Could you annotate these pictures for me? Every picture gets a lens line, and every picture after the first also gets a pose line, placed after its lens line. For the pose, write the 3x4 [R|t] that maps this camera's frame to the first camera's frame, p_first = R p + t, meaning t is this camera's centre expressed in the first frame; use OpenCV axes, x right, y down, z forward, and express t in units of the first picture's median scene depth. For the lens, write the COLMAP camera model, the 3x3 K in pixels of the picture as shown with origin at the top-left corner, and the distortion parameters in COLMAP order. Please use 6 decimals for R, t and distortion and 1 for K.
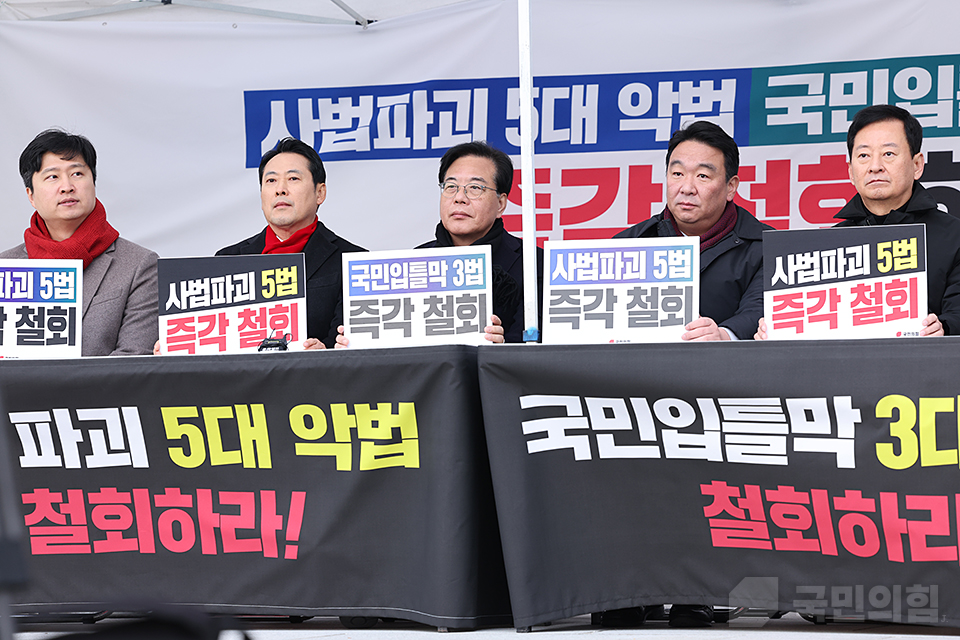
lens RADIAL K [[4240.9, 0, 440.0], [0, 4240.9, 366.2], [0, 0, 1]] dist [0.491885, 0.000000]
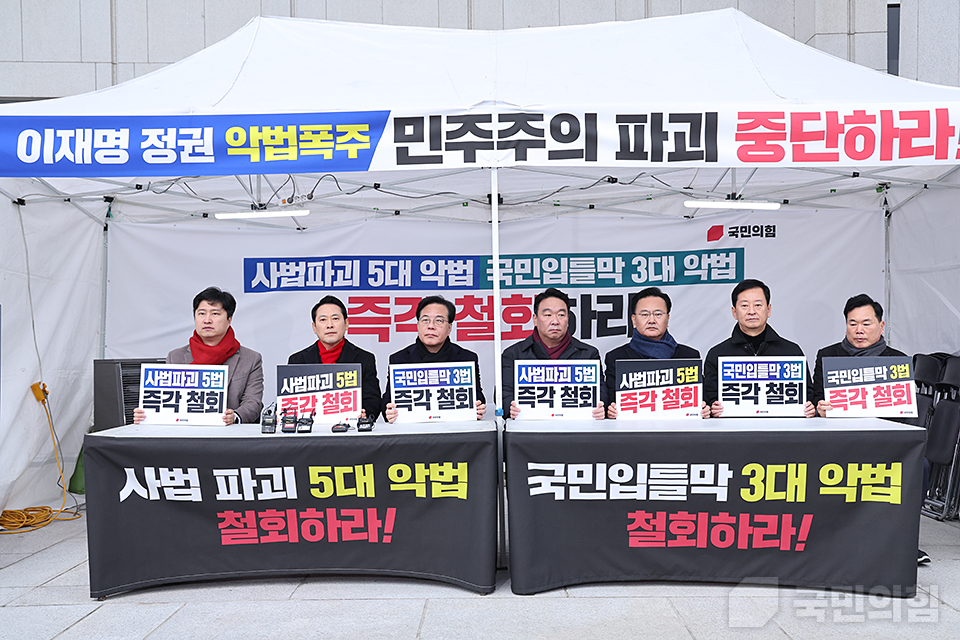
lens RADIAL K [[1067.9, 0, 481.6], [0, 1067.9, 318.3], [0, 0, 1]] dist [0.090035, 0.000000]
pose [[0.952405, 0.005552, 0.304785, -0.120698], [-0.008267, 0.999937, 0.007619, -0.048928], [-0.304724, -0.009776, 0.952391, 0.550331]]
